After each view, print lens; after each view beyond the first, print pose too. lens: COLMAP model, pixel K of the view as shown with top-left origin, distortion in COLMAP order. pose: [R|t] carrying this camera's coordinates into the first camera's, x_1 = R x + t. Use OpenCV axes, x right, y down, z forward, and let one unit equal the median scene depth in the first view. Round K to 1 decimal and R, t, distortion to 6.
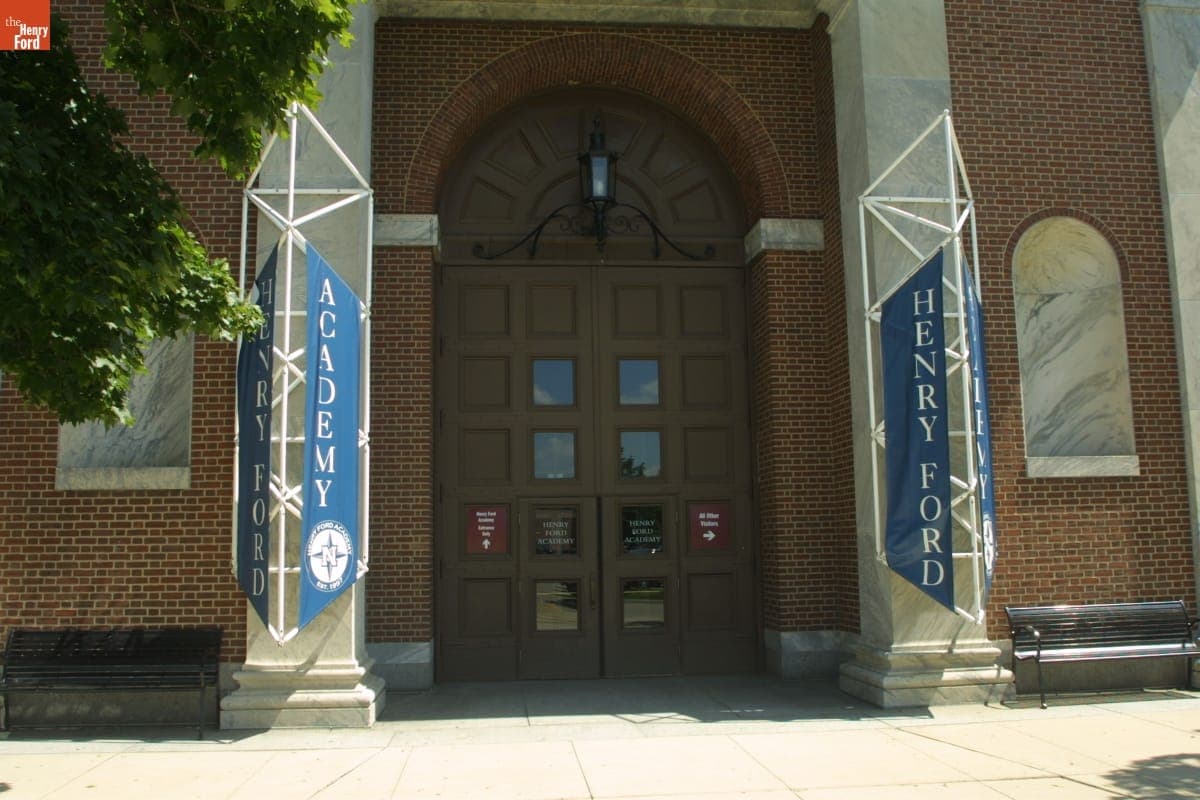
lens RADIAL K [[1222.5, 0, 600.0], [0, 1222.5, 400.0], [0, 0, 1]] dist [-0.106671, 0.010811]
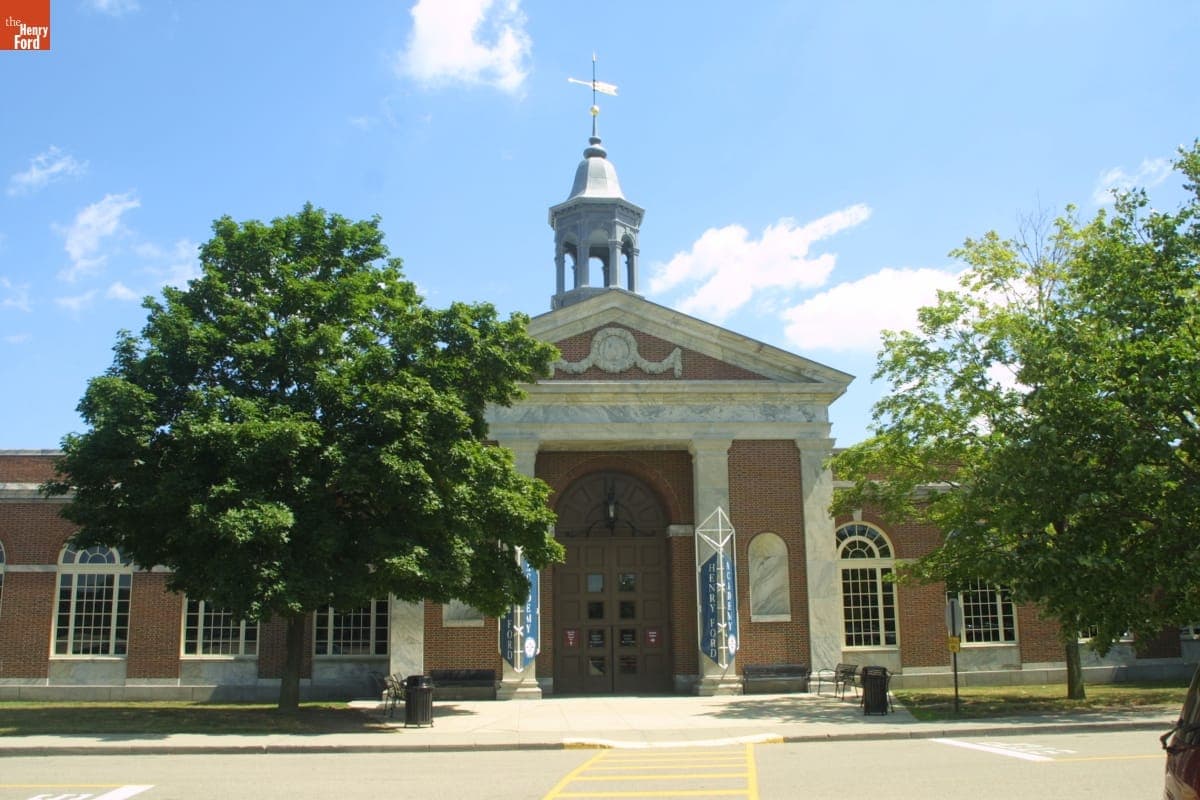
lens RADIAL K [[1222.5, 0, 600.0], [0, 1222.5, 400.0], [0, 0, 1]] dist [-0.106671, 0.010811]
pose [[0.999598, -0.003582, -0.028122, 0.059136], [0.001415, 0.997054, -0.076689, -0.251088], [0.028314, 0.076618, 0.996658, -2.041794]]
